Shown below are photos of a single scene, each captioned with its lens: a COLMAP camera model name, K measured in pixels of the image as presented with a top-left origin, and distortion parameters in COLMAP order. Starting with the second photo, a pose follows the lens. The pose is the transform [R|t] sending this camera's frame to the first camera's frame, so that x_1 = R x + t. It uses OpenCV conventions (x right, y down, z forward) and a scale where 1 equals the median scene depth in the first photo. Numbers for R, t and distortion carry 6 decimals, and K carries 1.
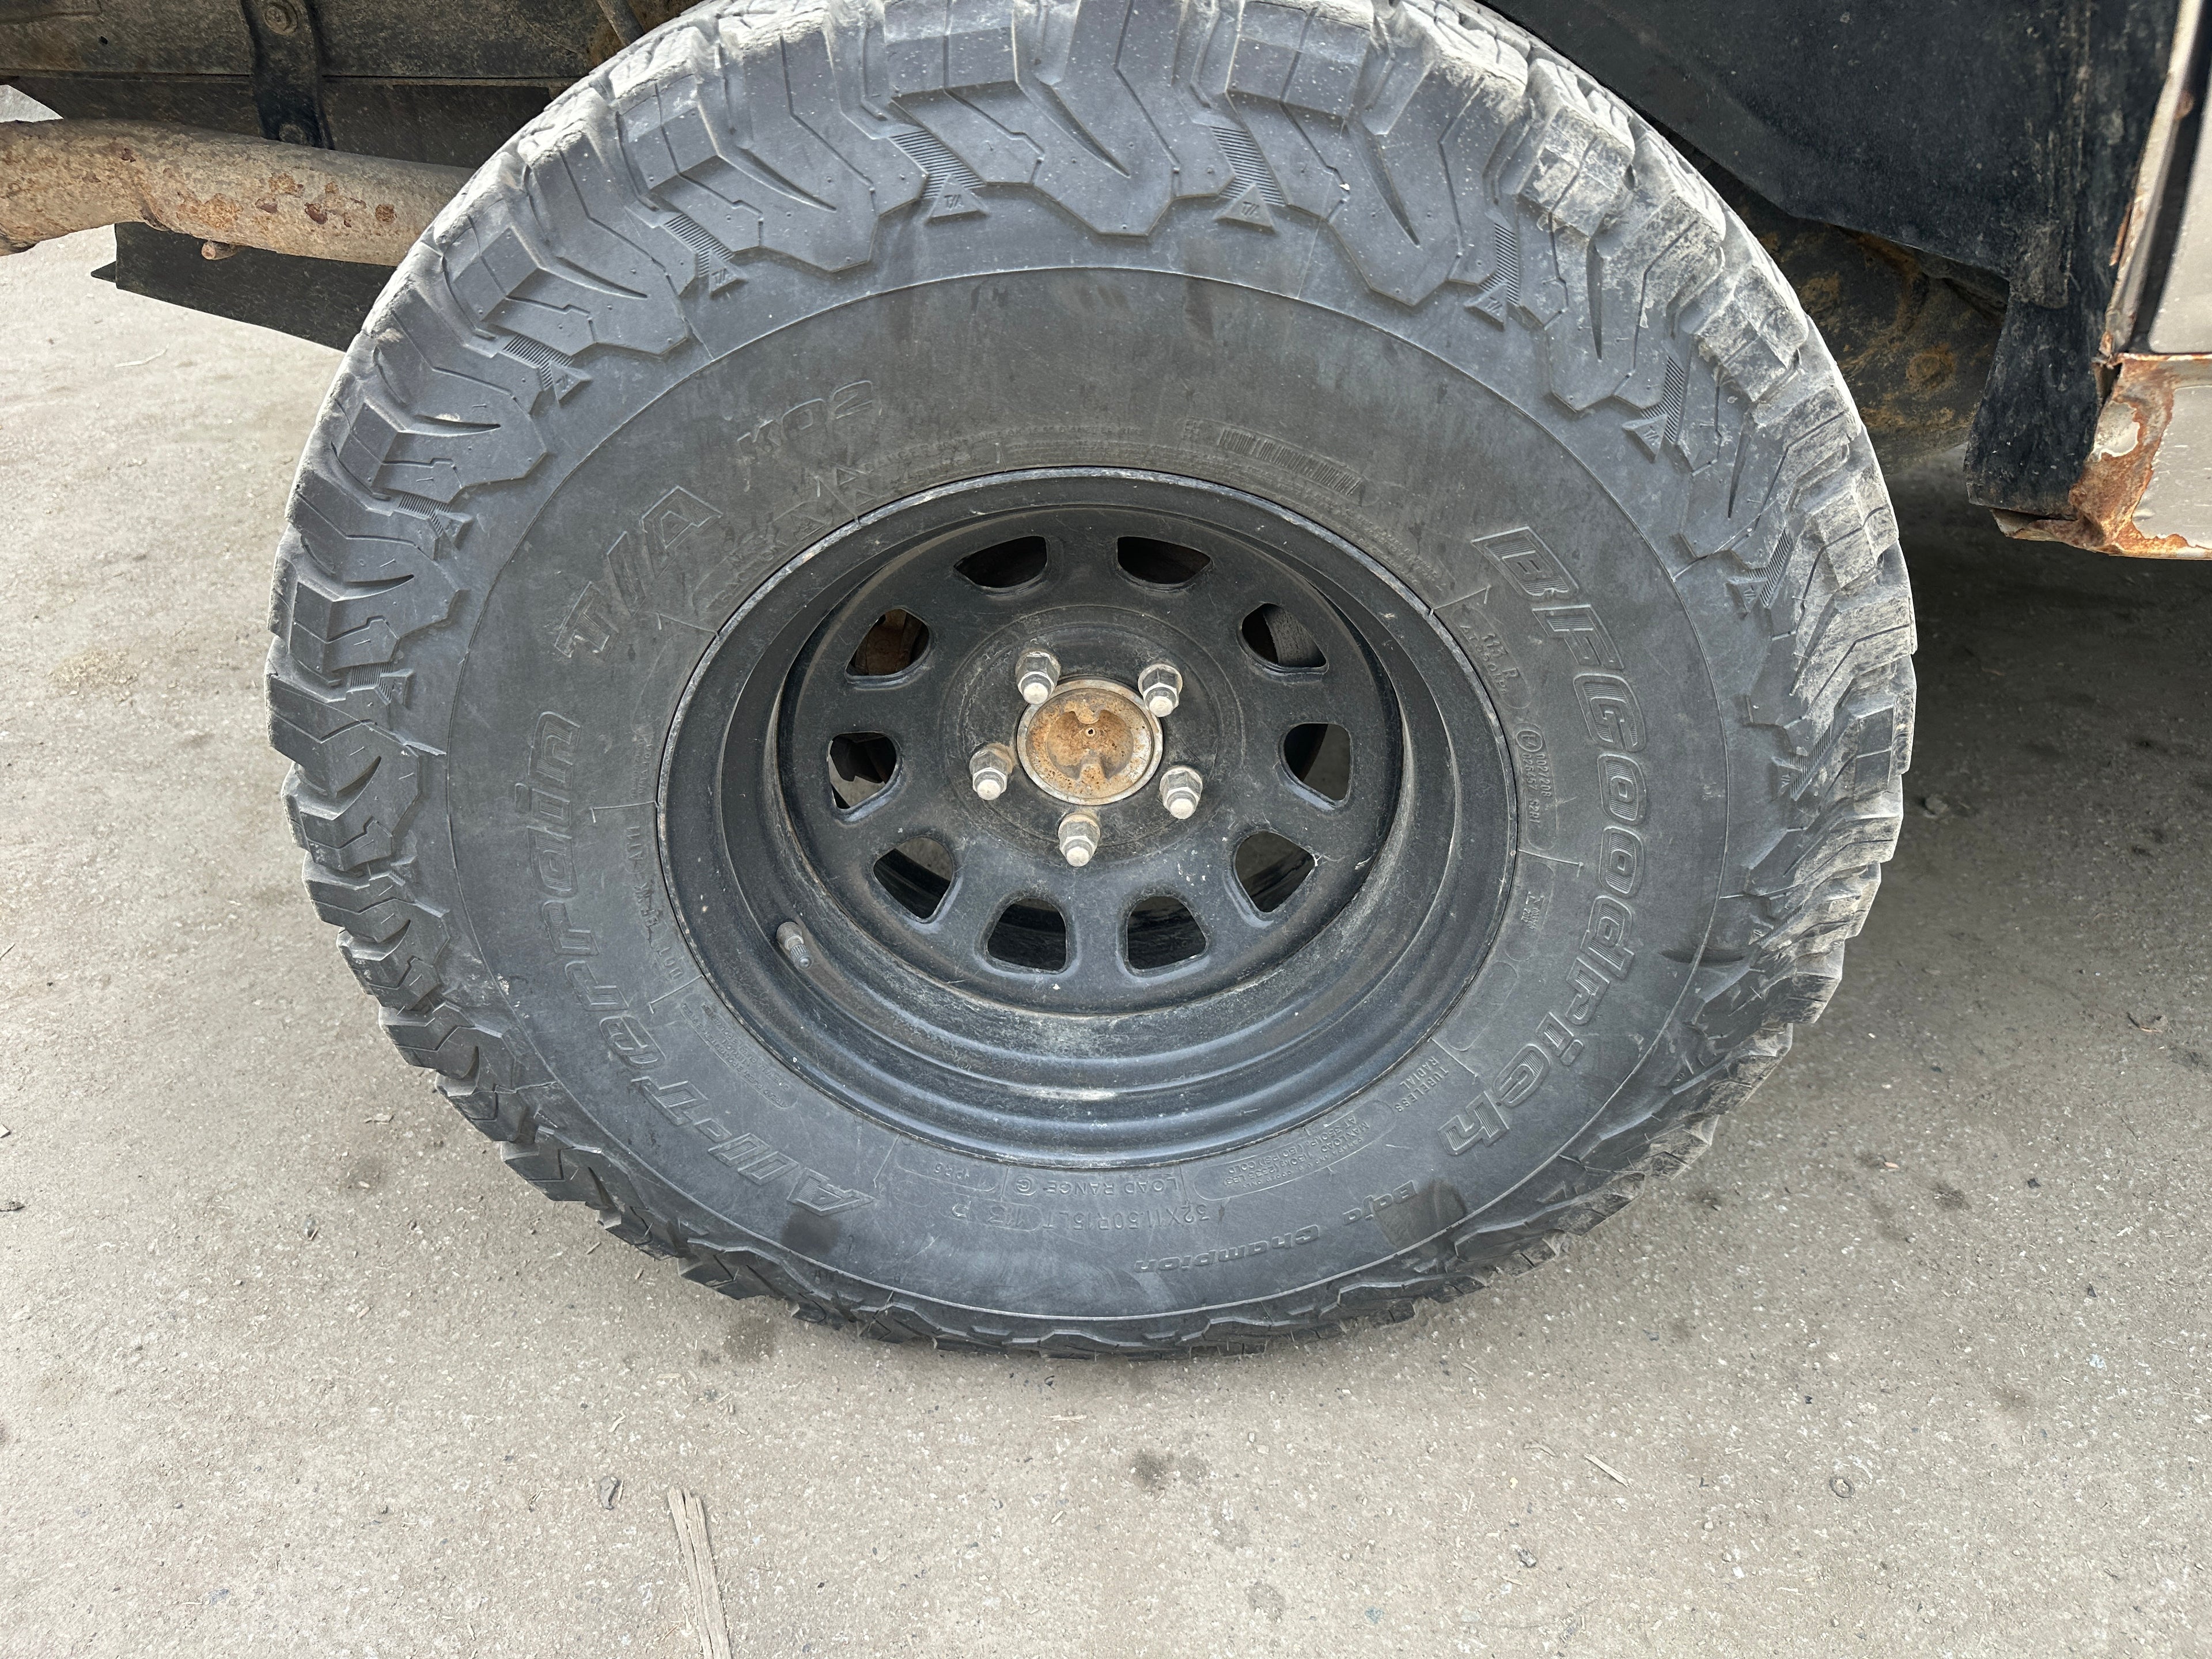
lens RADIAL K [[1565.2, 0, 1100.1], [0, 1565.2, 843.1], [0, 0, 1]] dist [0.020988, -0.026923]
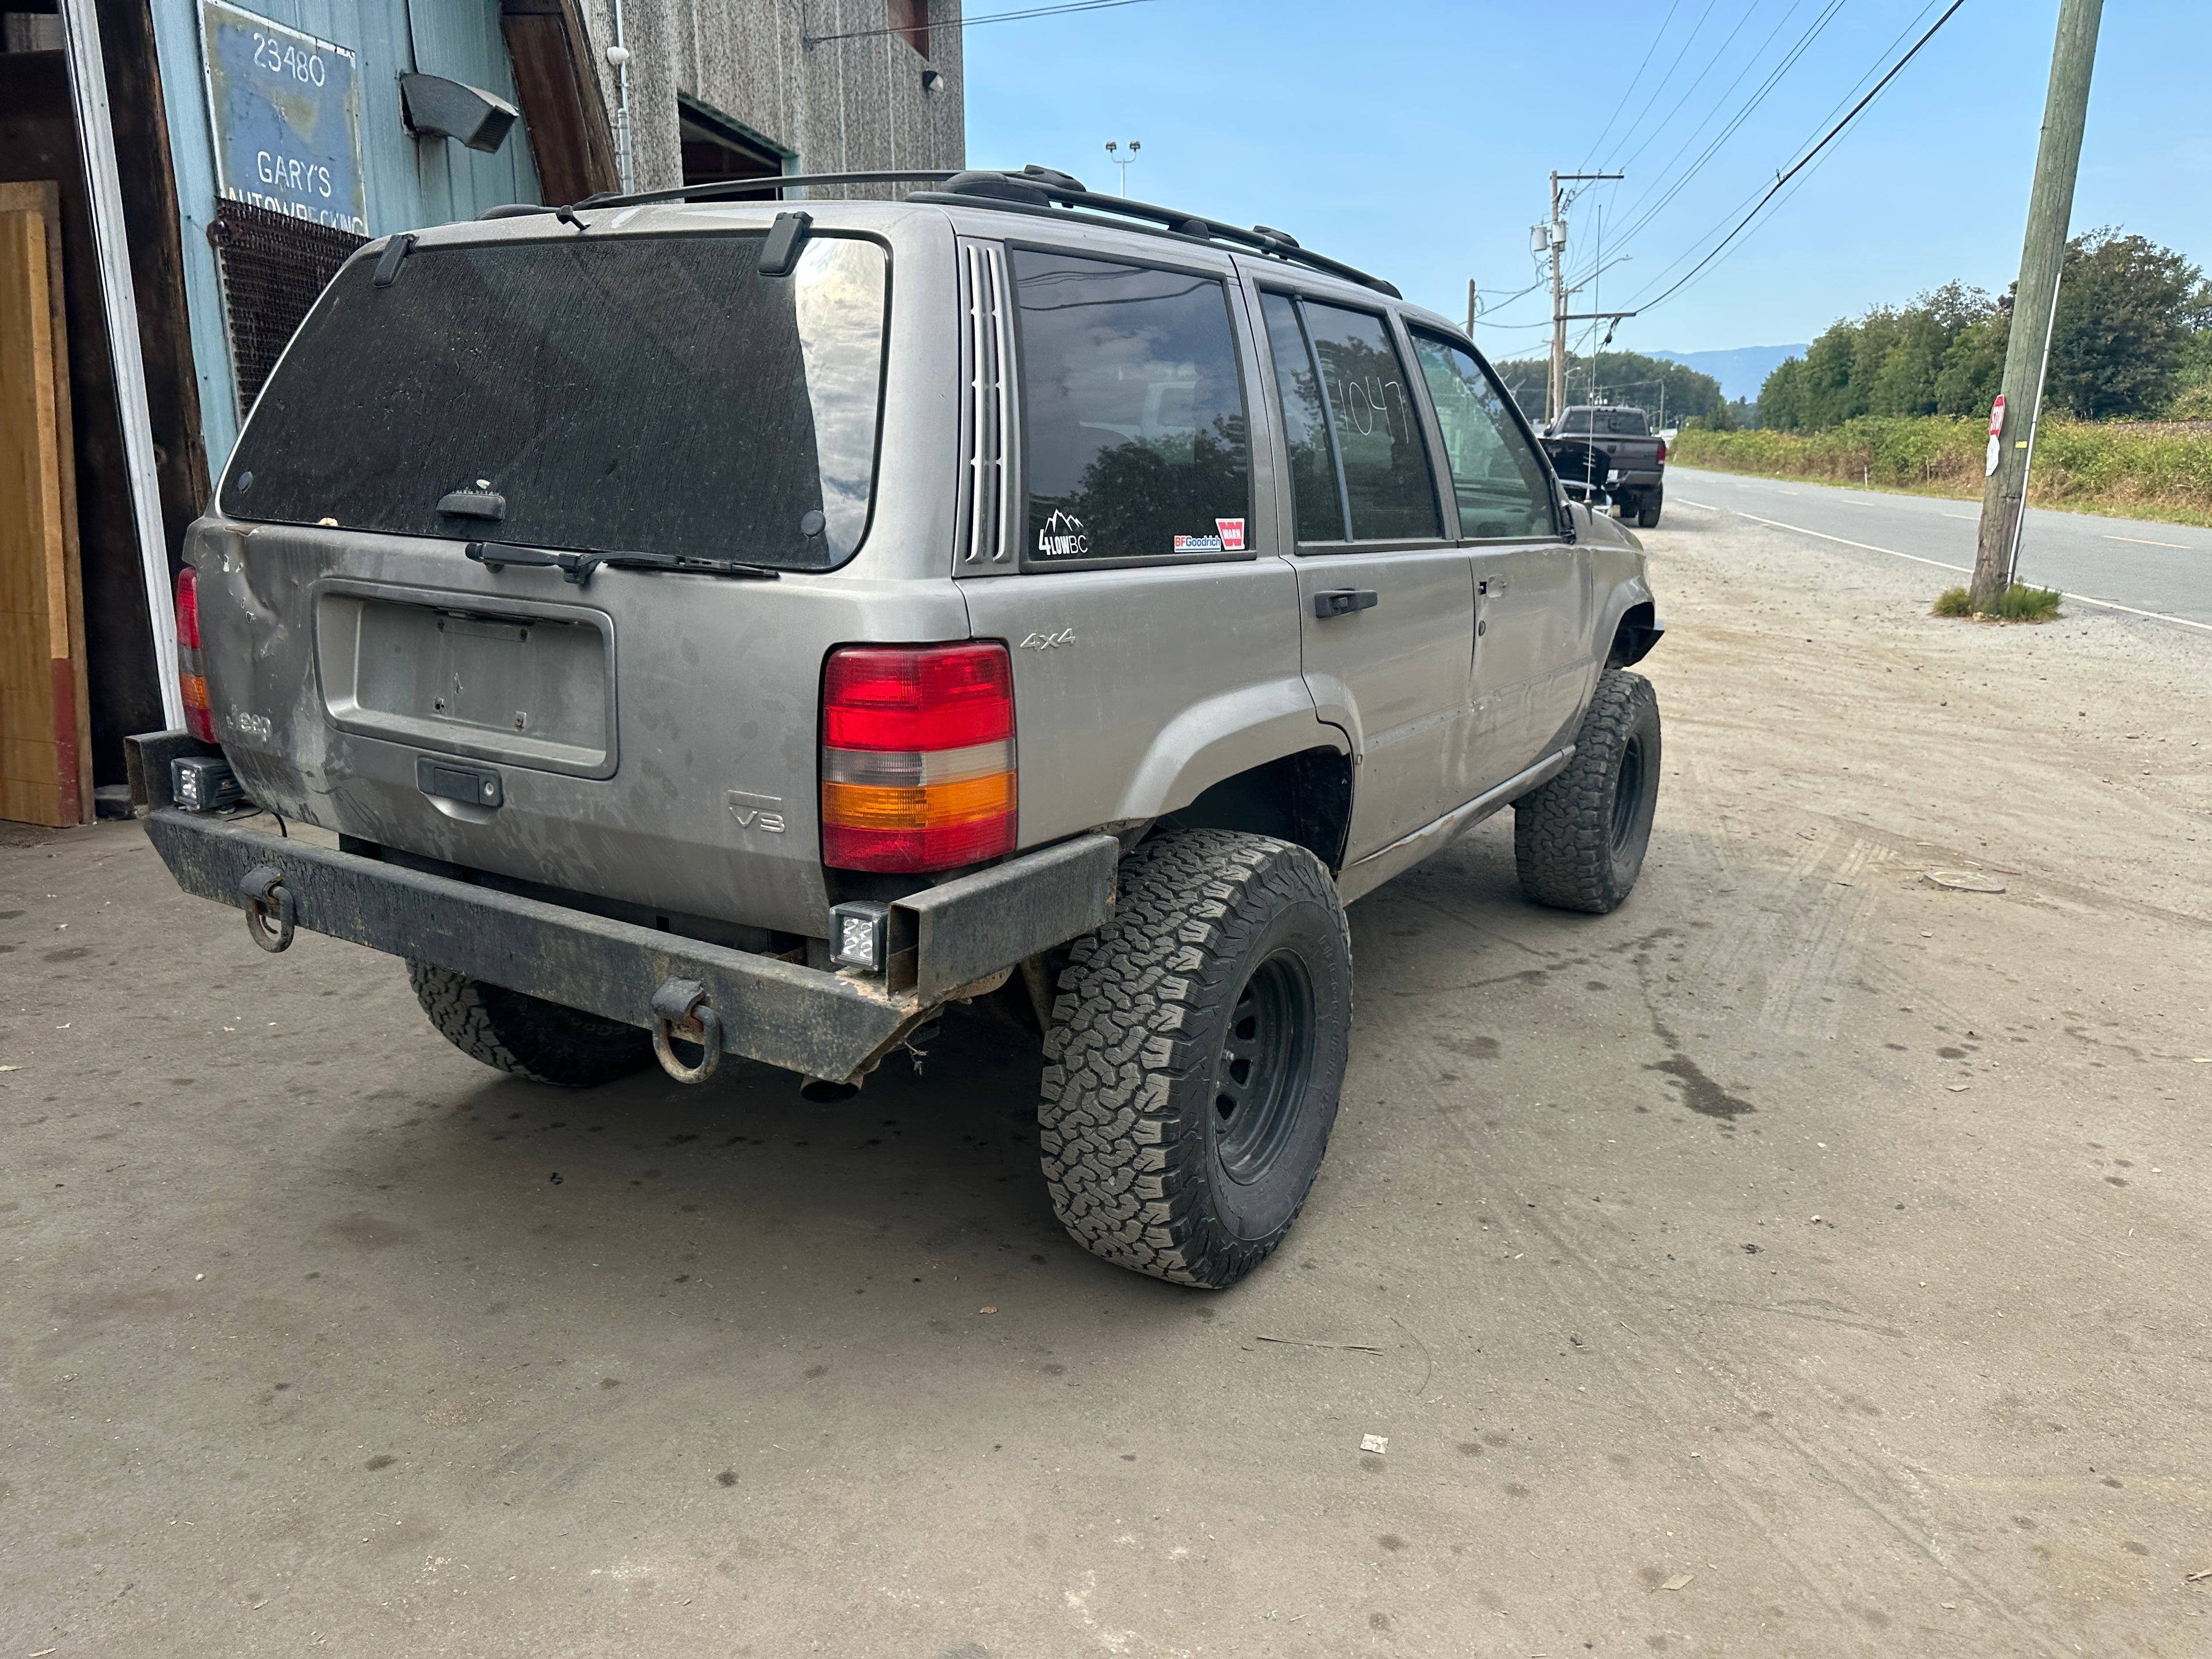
lens RADIAL K [[1565.2, 0, 1122.0], [0, 1565.2, 833.8], [0, 0, 1]] dist [0.020988, -0.026923]
pose [[0.488090, -0.210751, 0.846966, -3.370818], [0.493932, 0.866761, -0.068967, -0.393789], [-0.719583, 0.452006, 0.527154, -0.953300]]
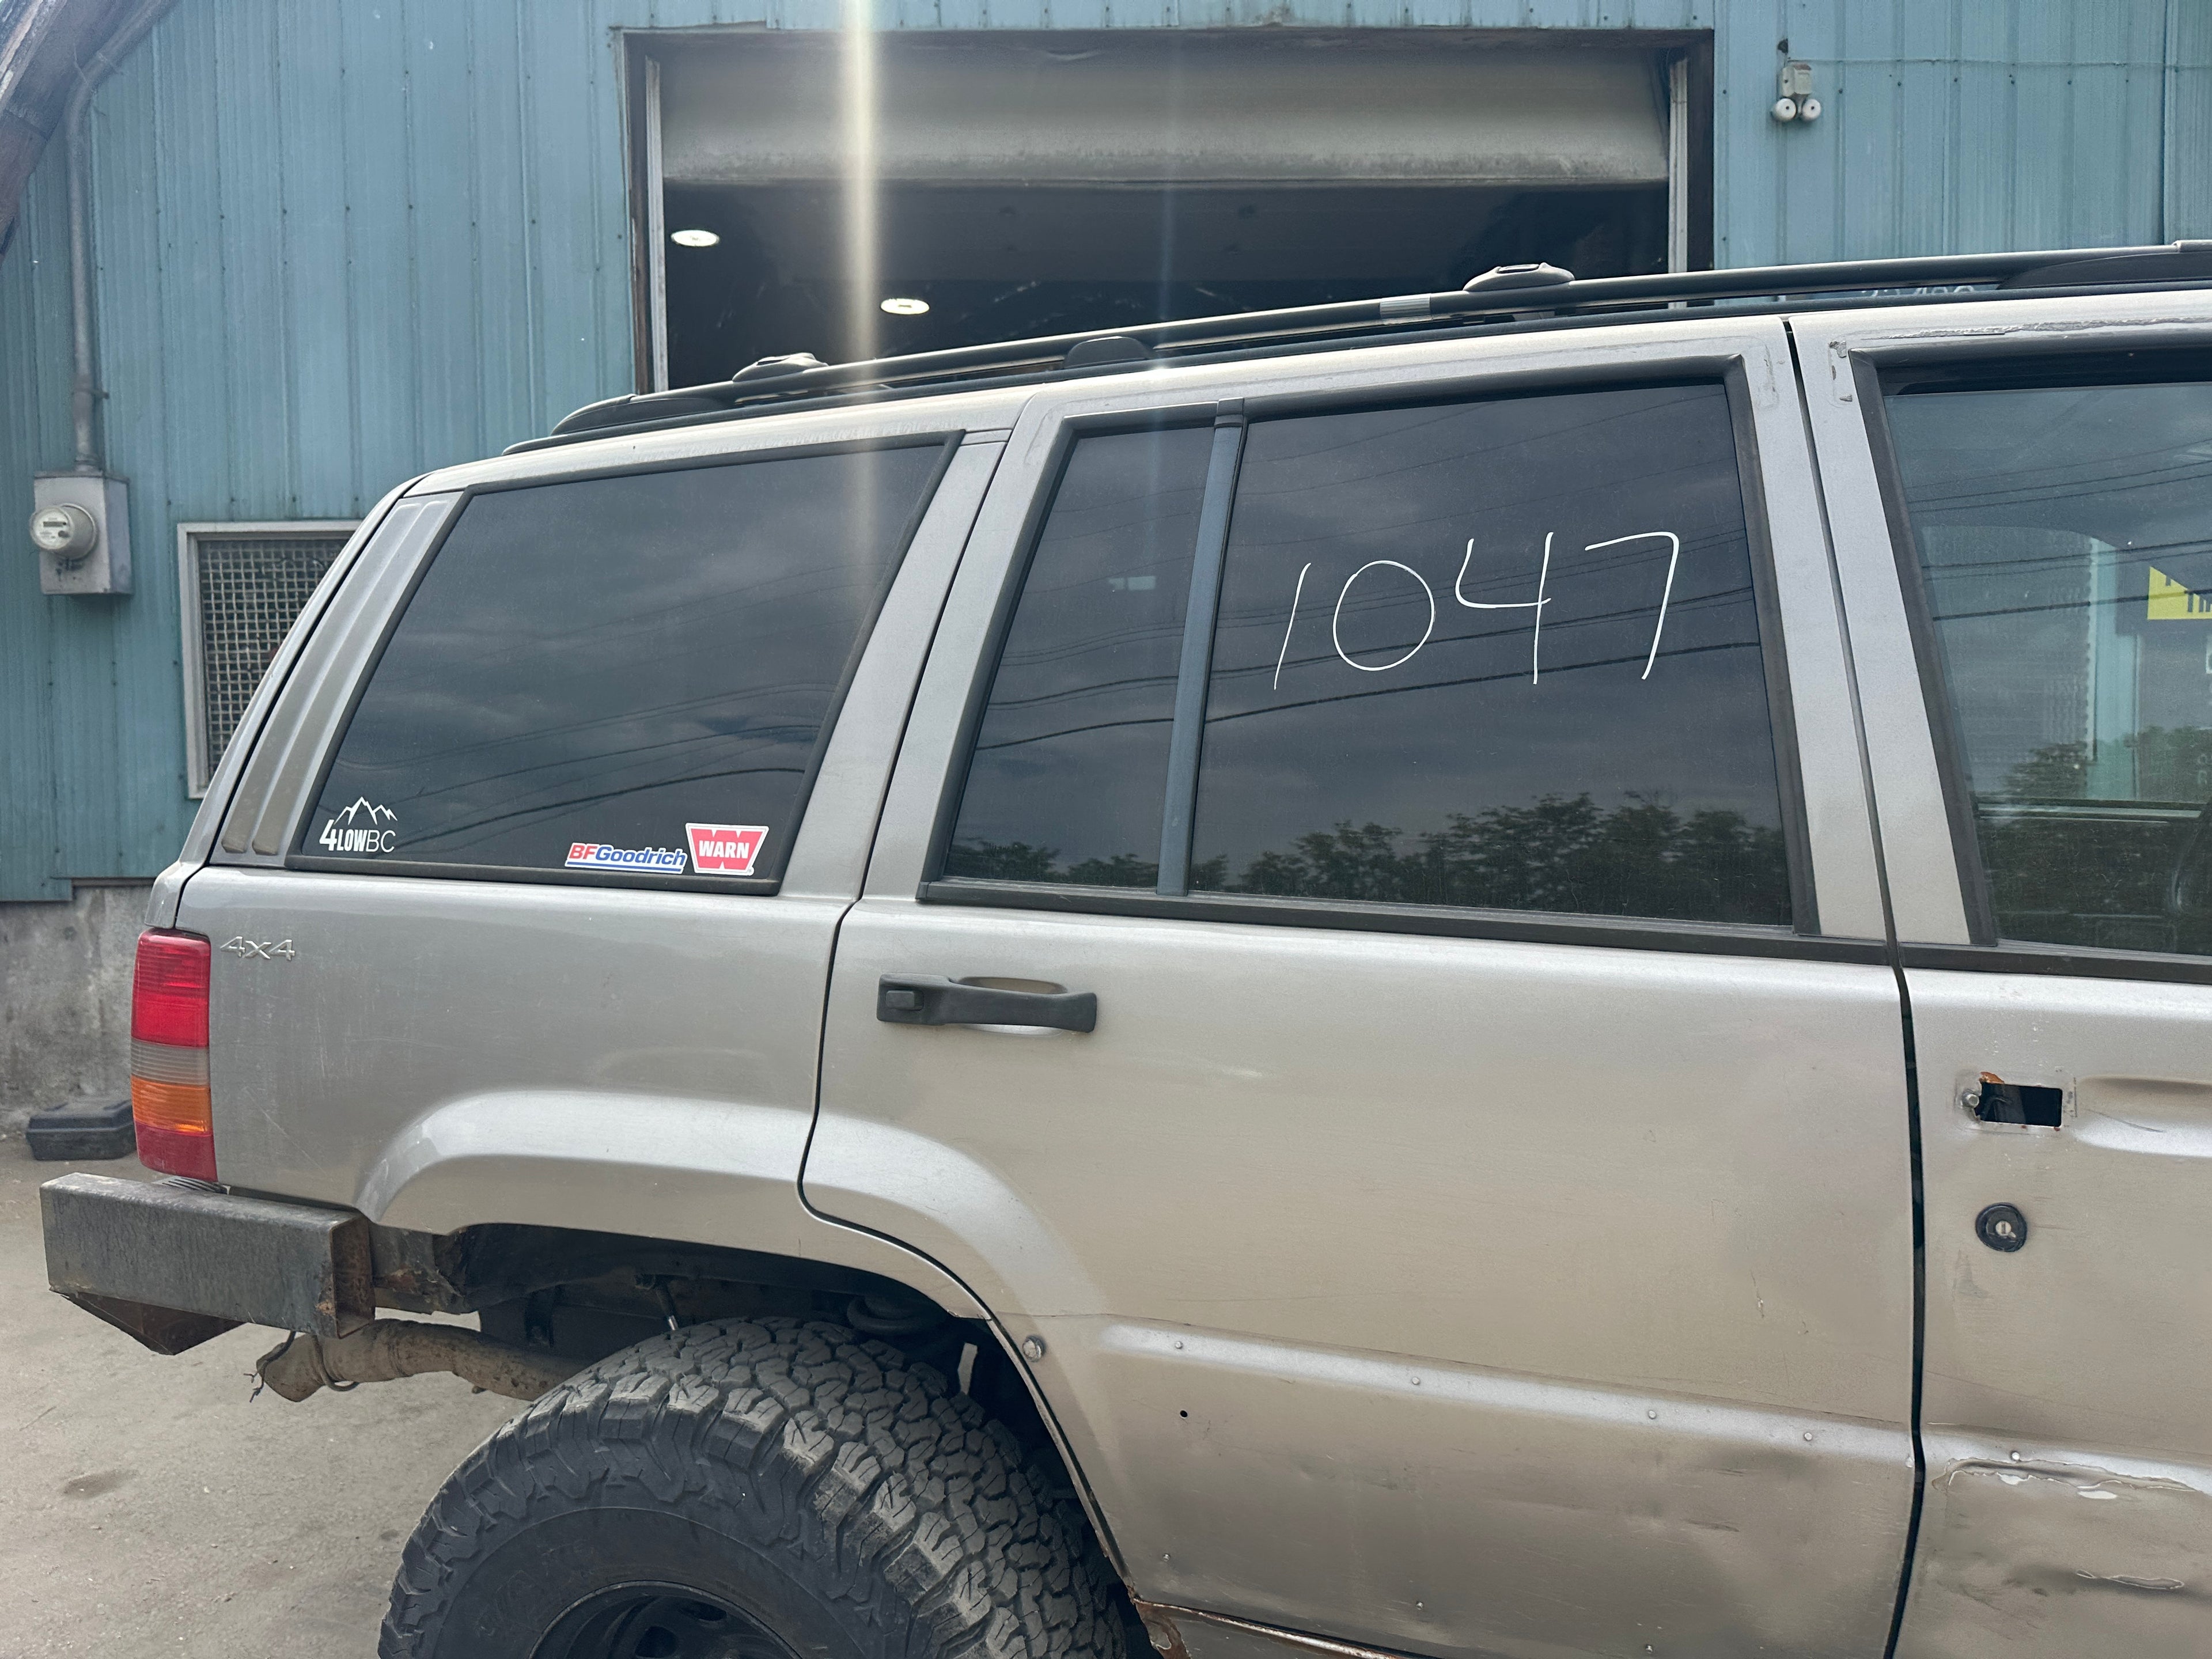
lens RADIAL K [[1565.2, 0, 1106.0], [0, 1565.2, 810.0], [0, 0, 1]] dist [0.020988, -0.026923]
pose [[0.943691, -0.006553, -0.330764, 1.267976], [-0.167568, 0.852598, -0.494973, -0.161218], [0.285252, 0.522526, 0.803491, -1.193636]]
